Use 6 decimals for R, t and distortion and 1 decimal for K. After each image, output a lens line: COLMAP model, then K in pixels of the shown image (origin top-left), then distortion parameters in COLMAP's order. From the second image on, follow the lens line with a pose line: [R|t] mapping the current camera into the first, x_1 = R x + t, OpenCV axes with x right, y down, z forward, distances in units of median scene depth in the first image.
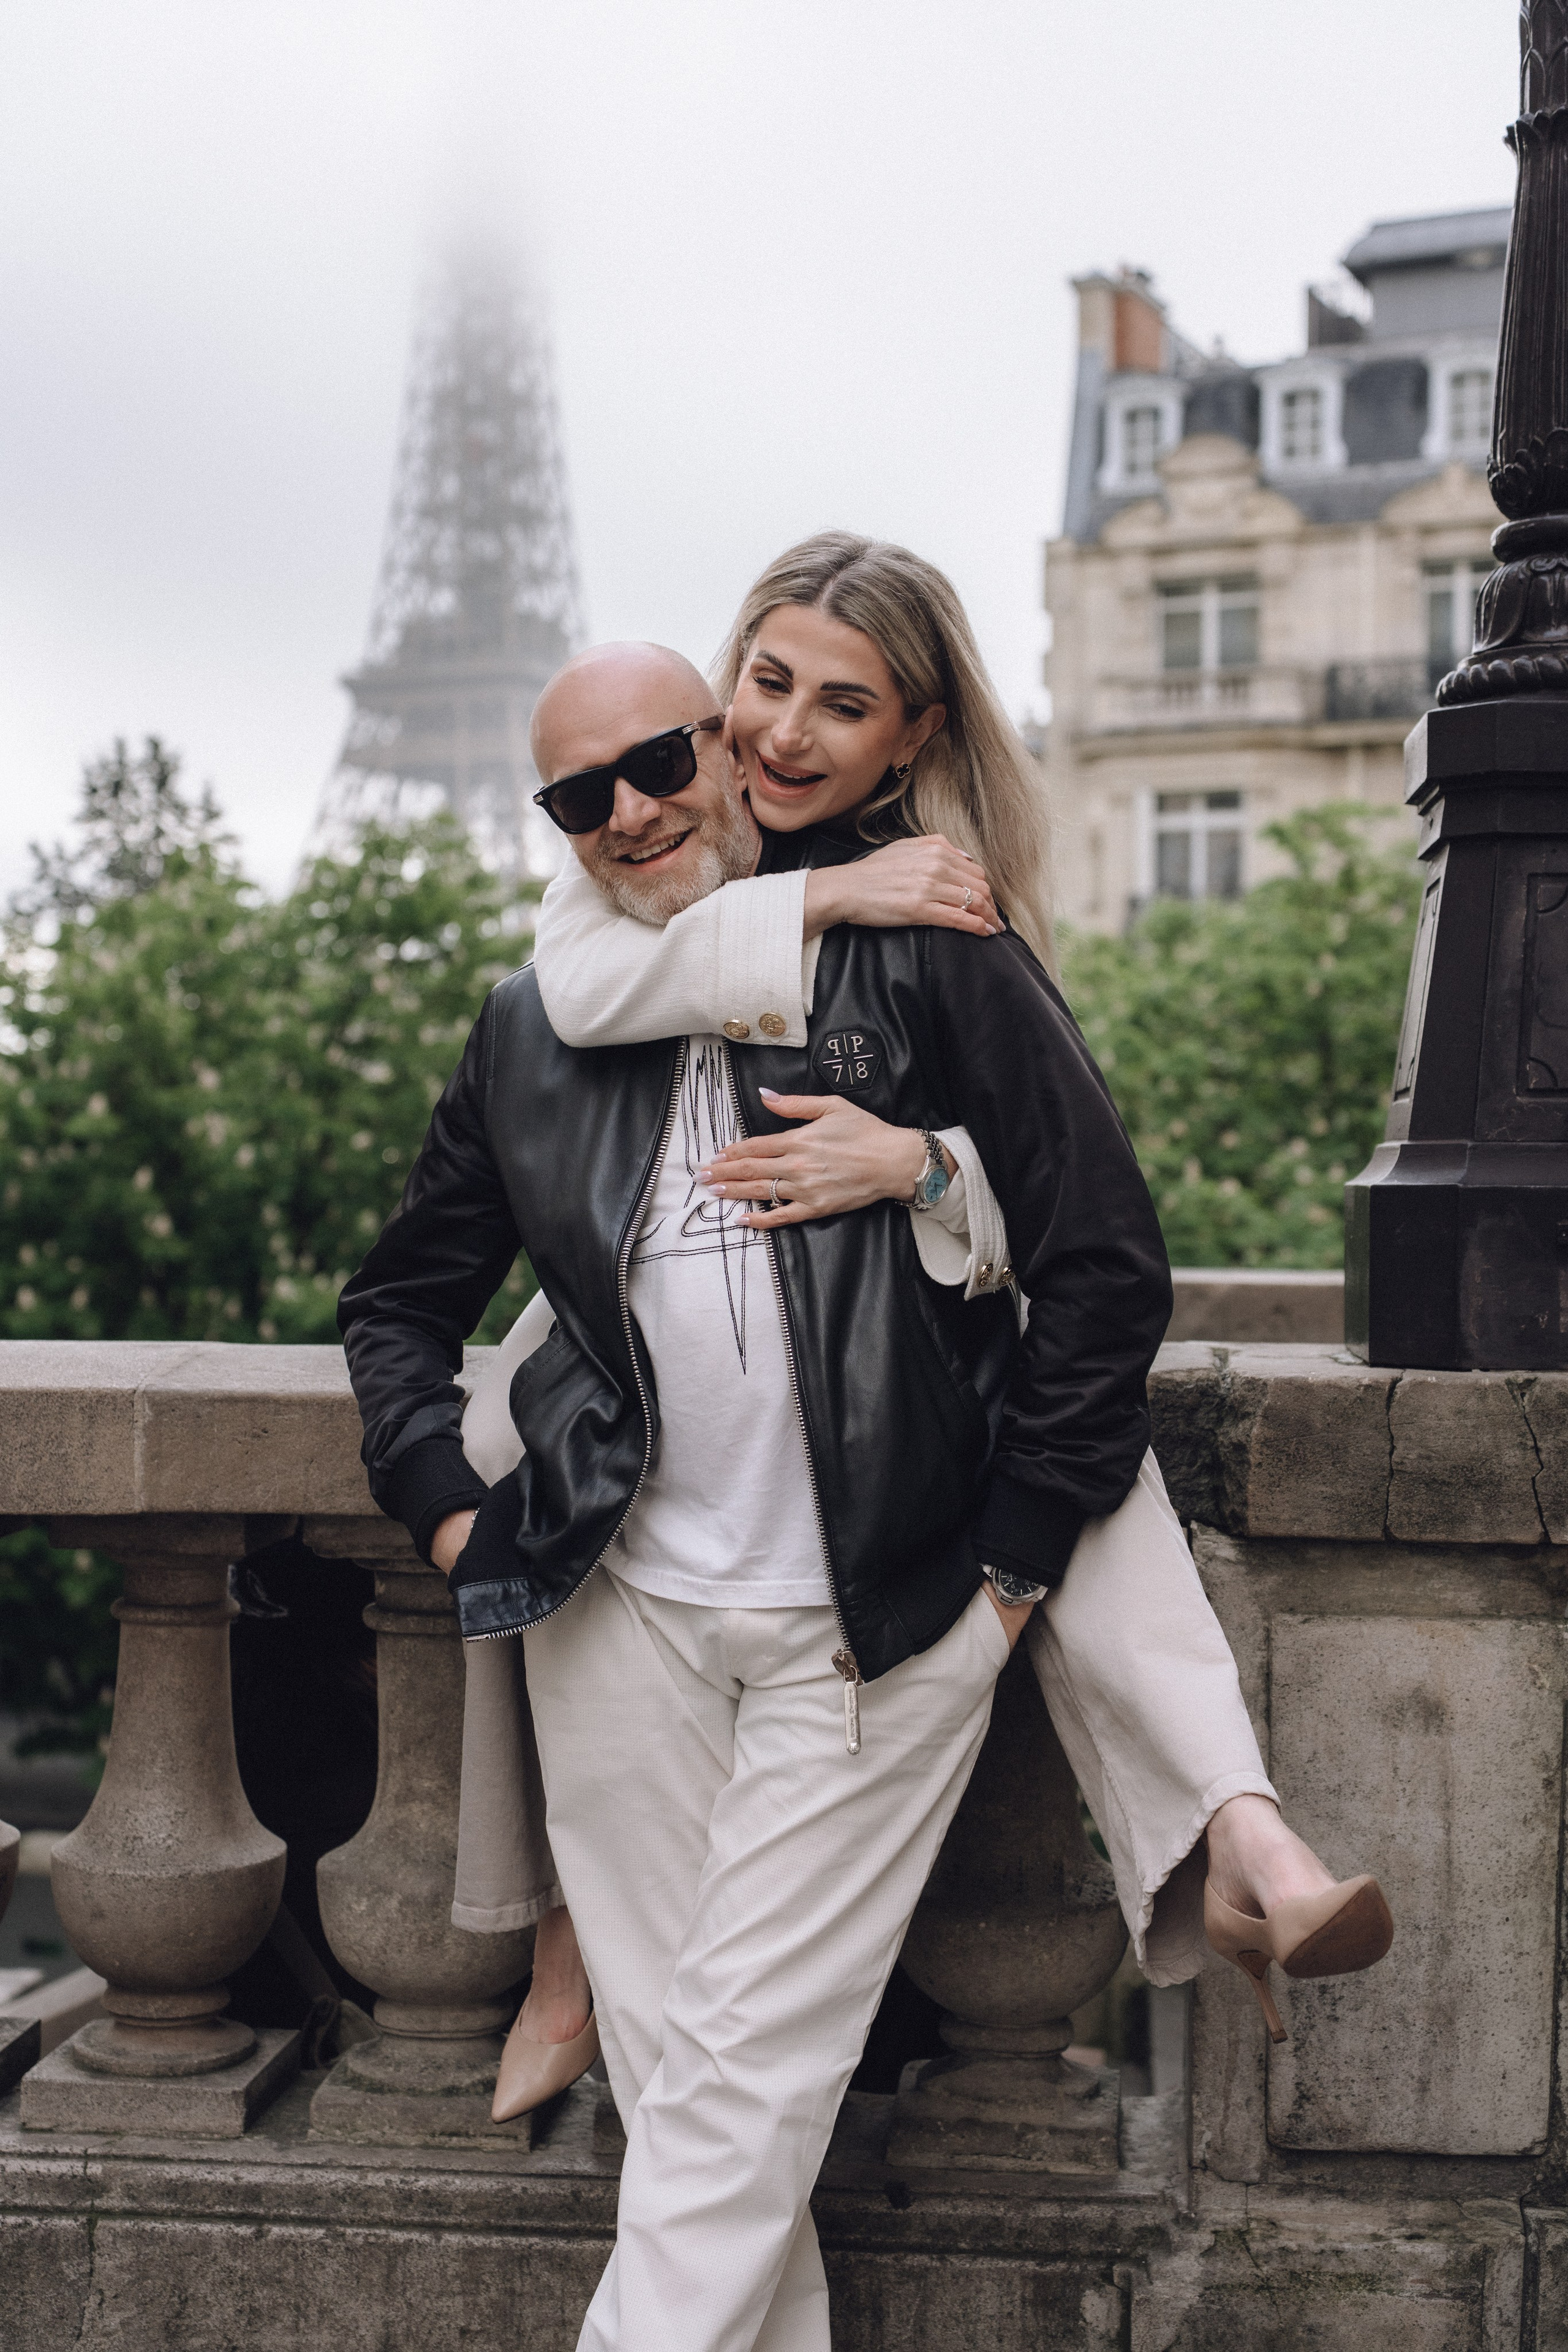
lens RADIAL K [[3147.9, 0, 736.6], [0, 3147.9, 1186.5], [0, 0, 1]] dist [0.021091, -0.060234]
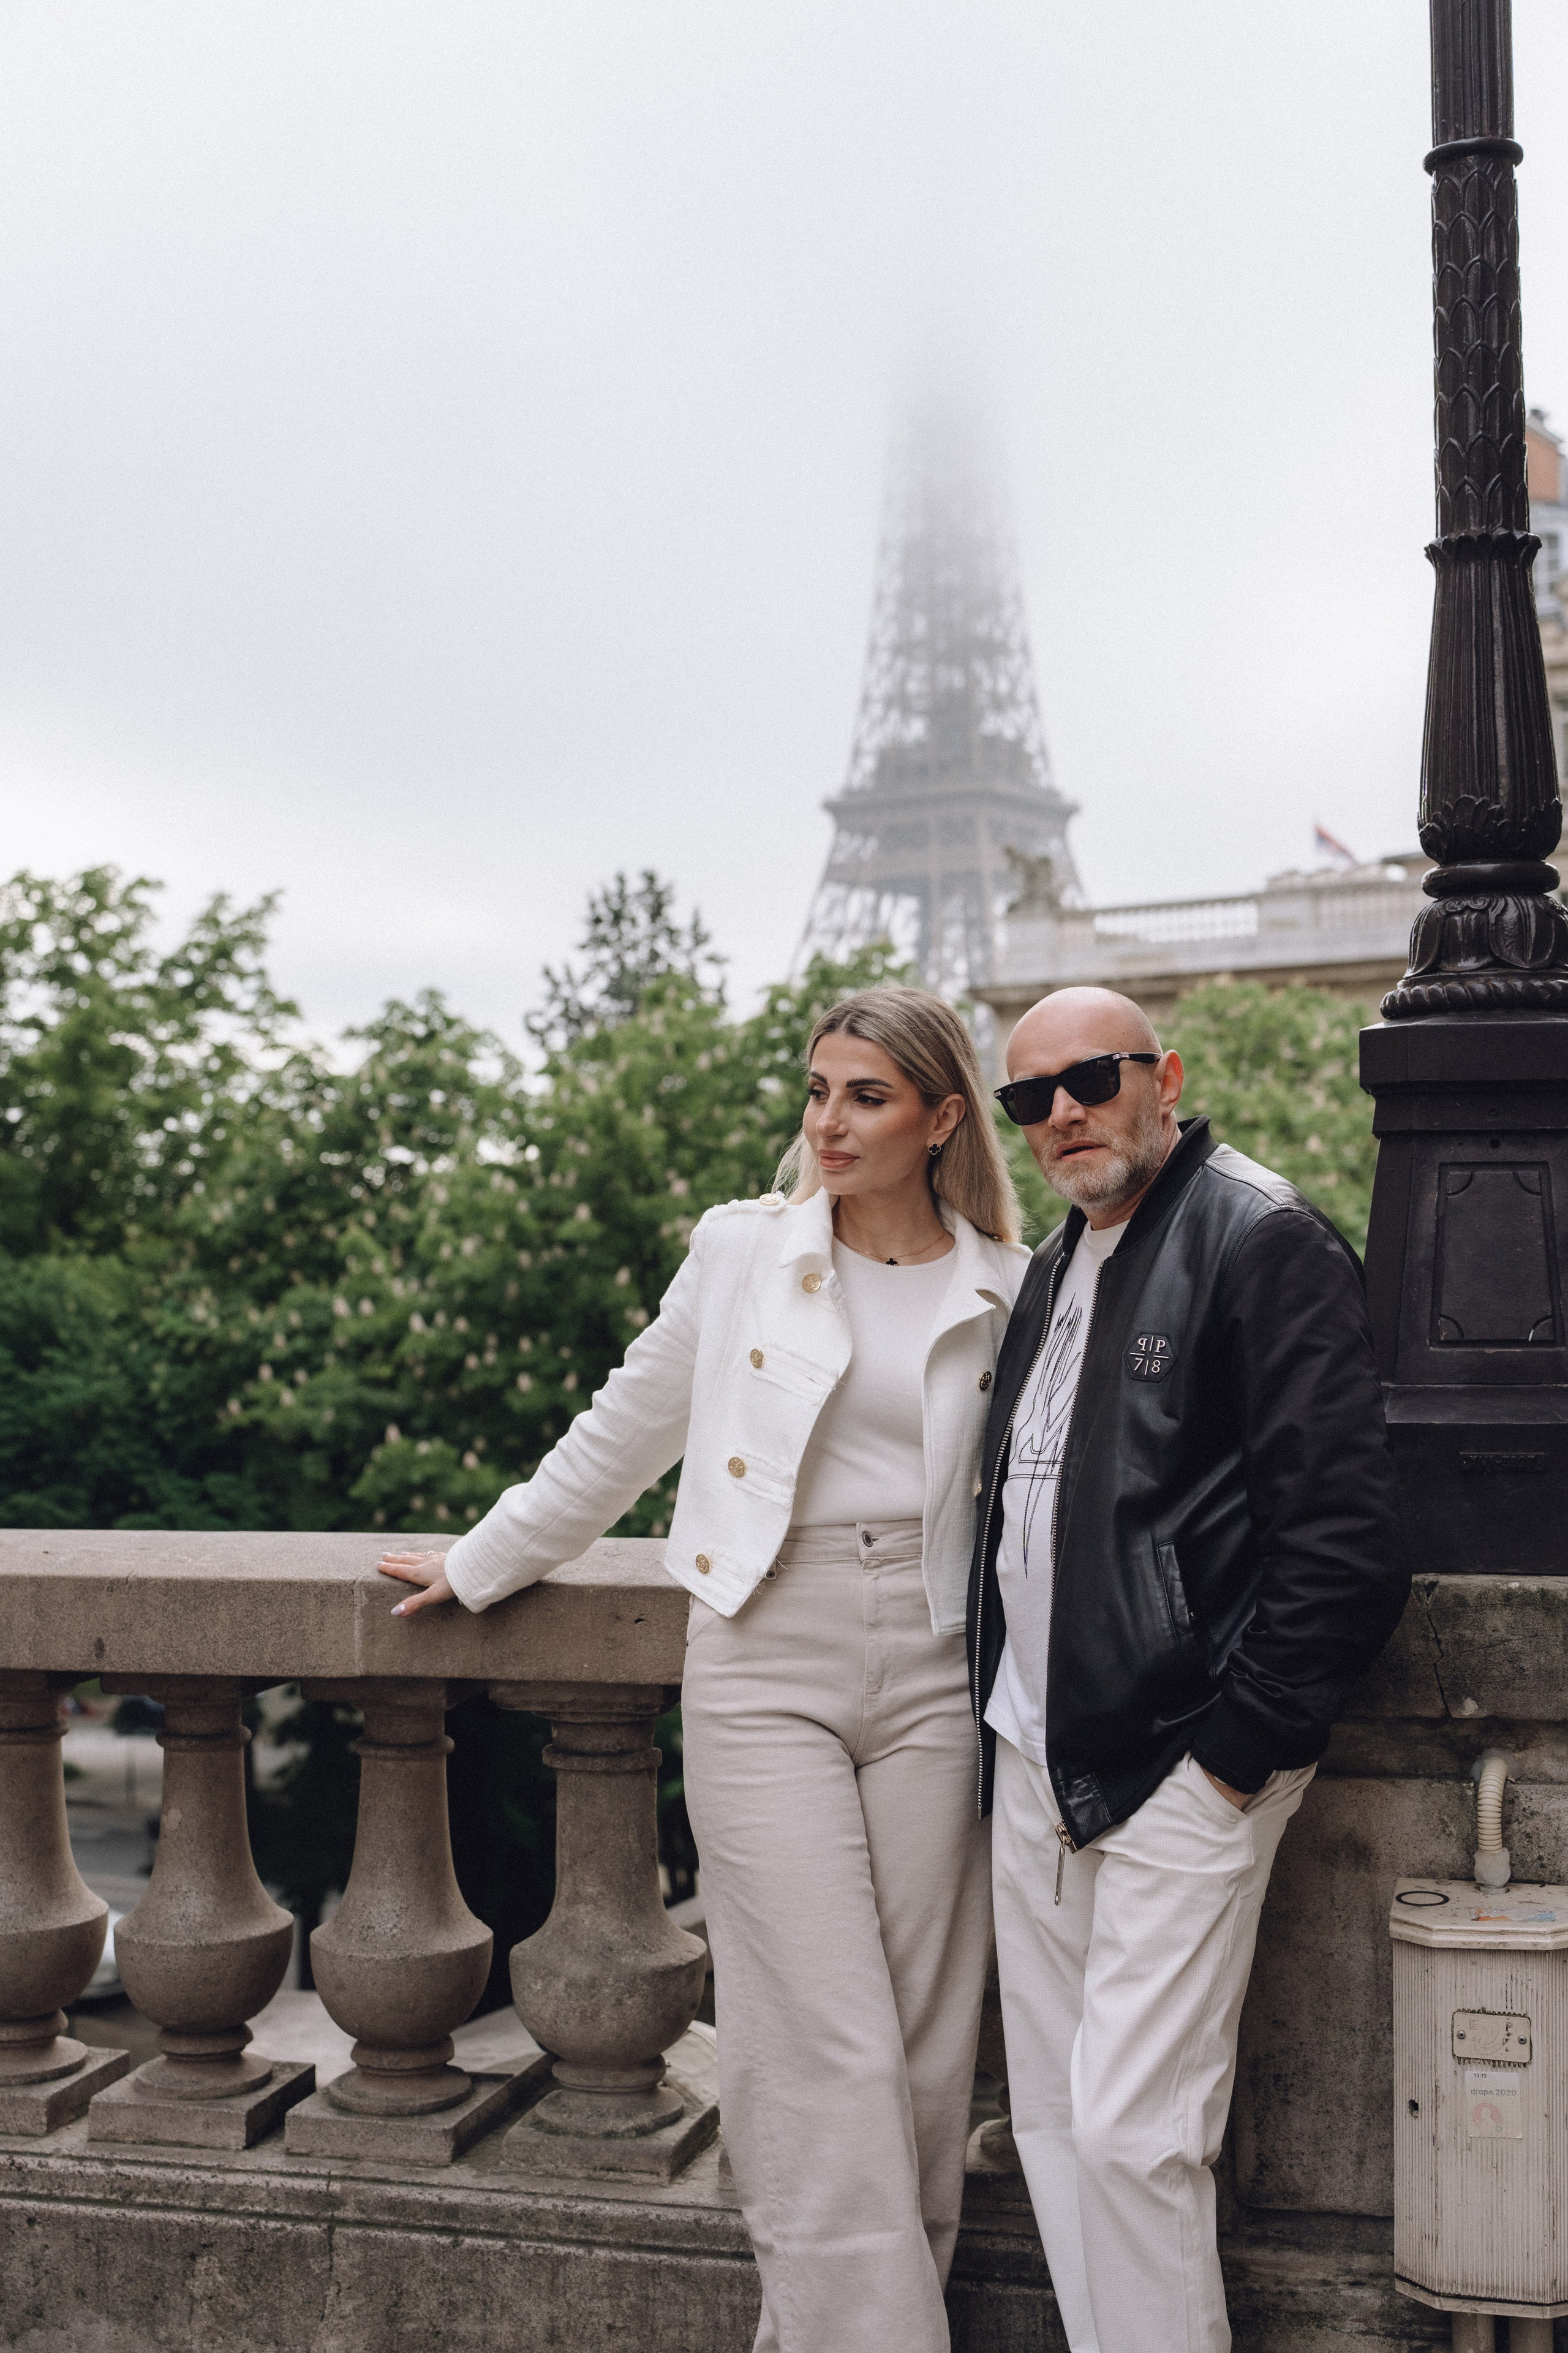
lens RADIAL K [[2976.7, 0, 789.1], [0, 2976.7, 1144.0], [0, 0, 1]] dist [-0.003540, 0.004670]
pose [[0.986253, -0.021152, -0.163885, 0.183793], [0.016807, 0.999471, -0.027854, -0.075417], [0.164388, 0.024717, 0.986086, -0.174071]]
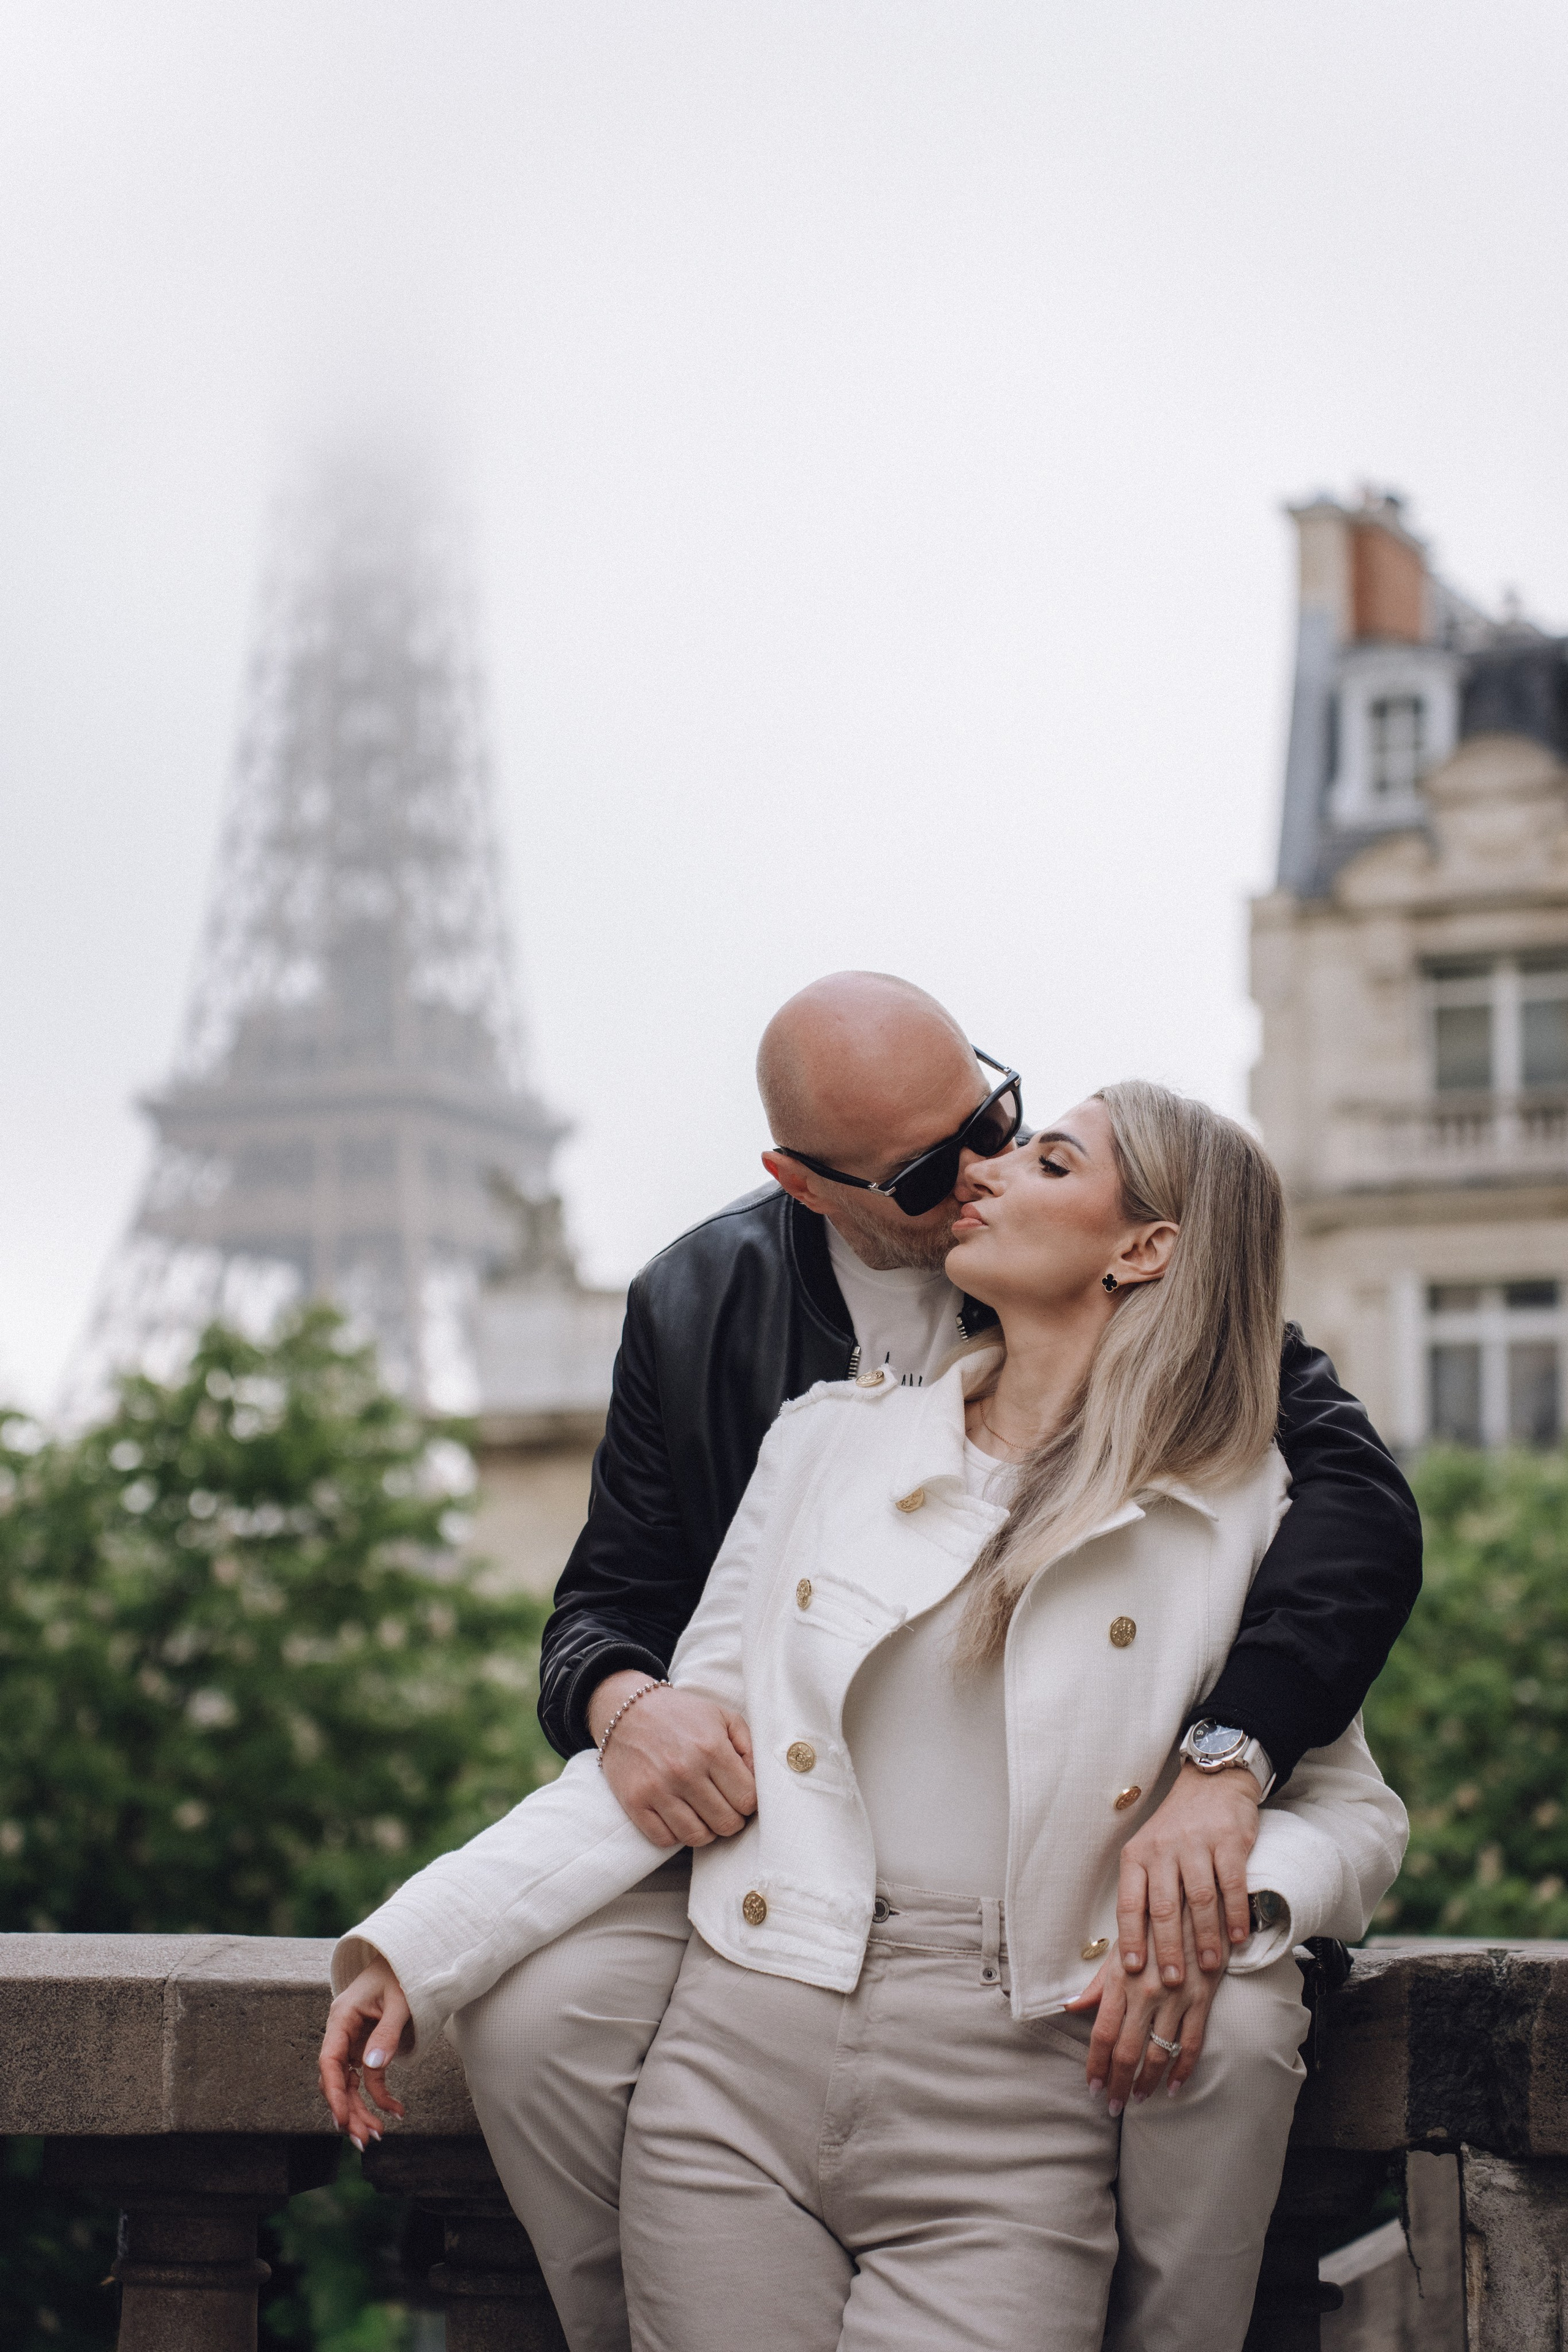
lens RADIAL K [[5380.5, 0, 713.6], [0, 5380.5, 1171.1], [0, 0, 1]] dist [-0.019099, 0.307199]
pose [[0.999989, 0.004343, -0.001785, -0.045988], [-0.004557, 0.989340, -0.145556, 0.057893], [0.001134, 0.145562, 0.989348, -0.398015]]
